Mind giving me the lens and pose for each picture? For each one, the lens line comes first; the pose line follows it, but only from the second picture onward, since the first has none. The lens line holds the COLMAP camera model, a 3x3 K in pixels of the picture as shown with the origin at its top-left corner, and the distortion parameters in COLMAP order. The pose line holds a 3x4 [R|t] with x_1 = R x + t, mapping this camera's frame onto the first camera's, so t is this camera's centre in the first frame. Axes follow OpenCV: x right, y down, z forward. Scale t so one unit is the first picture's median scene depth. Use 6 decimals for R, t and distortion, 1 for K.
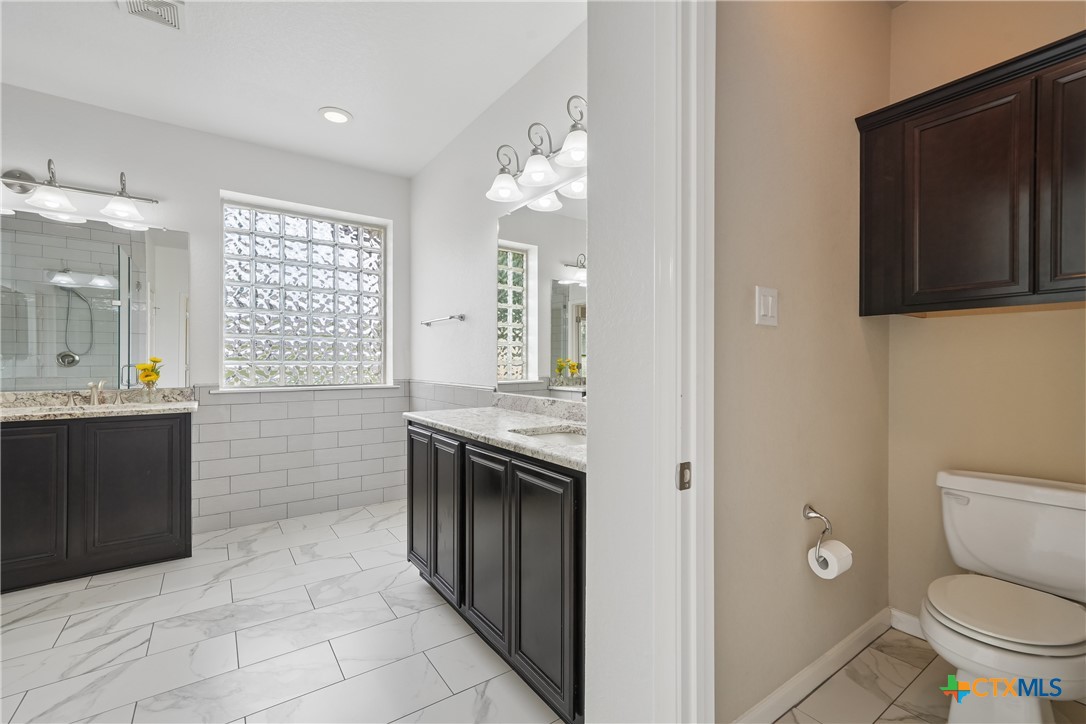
lens RADIAL K [[452.6, 0, 543.9], [0, 452.6, 363.4], [0, 0, 1]] dist [0.002654, 0.000666]
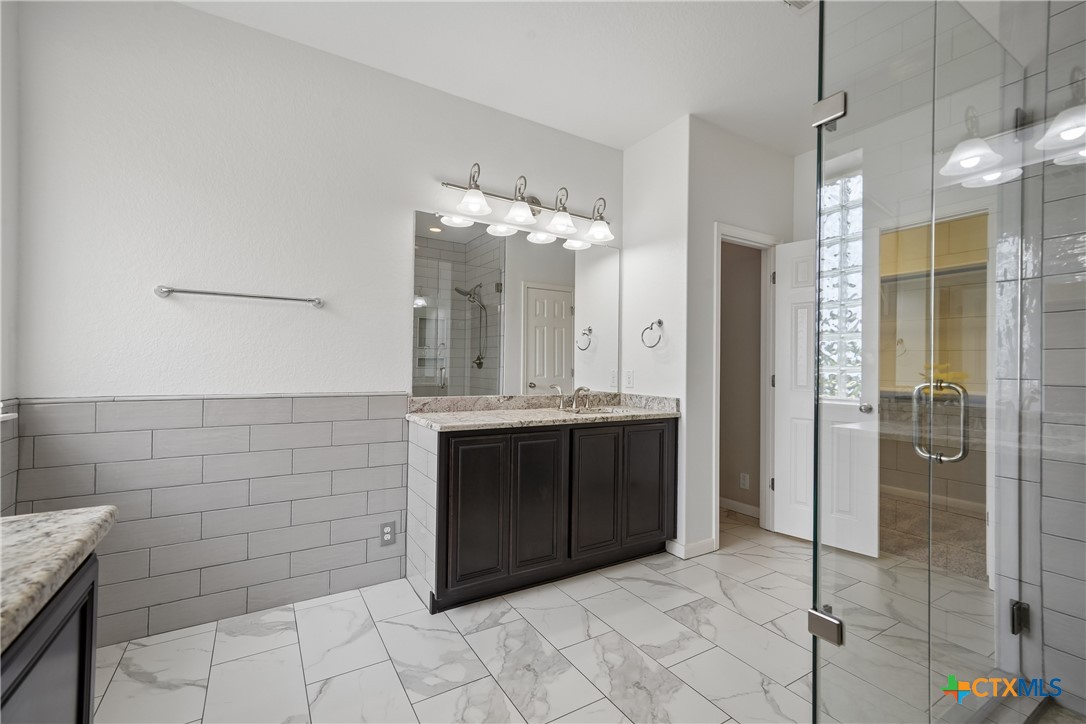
lens RADIAL K [[452.6, 0, 543.9], [0, 452.6, 363.4], [0, 0, 1]] dist [0.002654, 0.000666]
pose [[0.104135, 0.014549, 0.994457, -1.188447], [-0.005331, 0.999887, -0.014071, 0.007629], [-0.994549, -0.003836, 0.104200, 0.759923]]
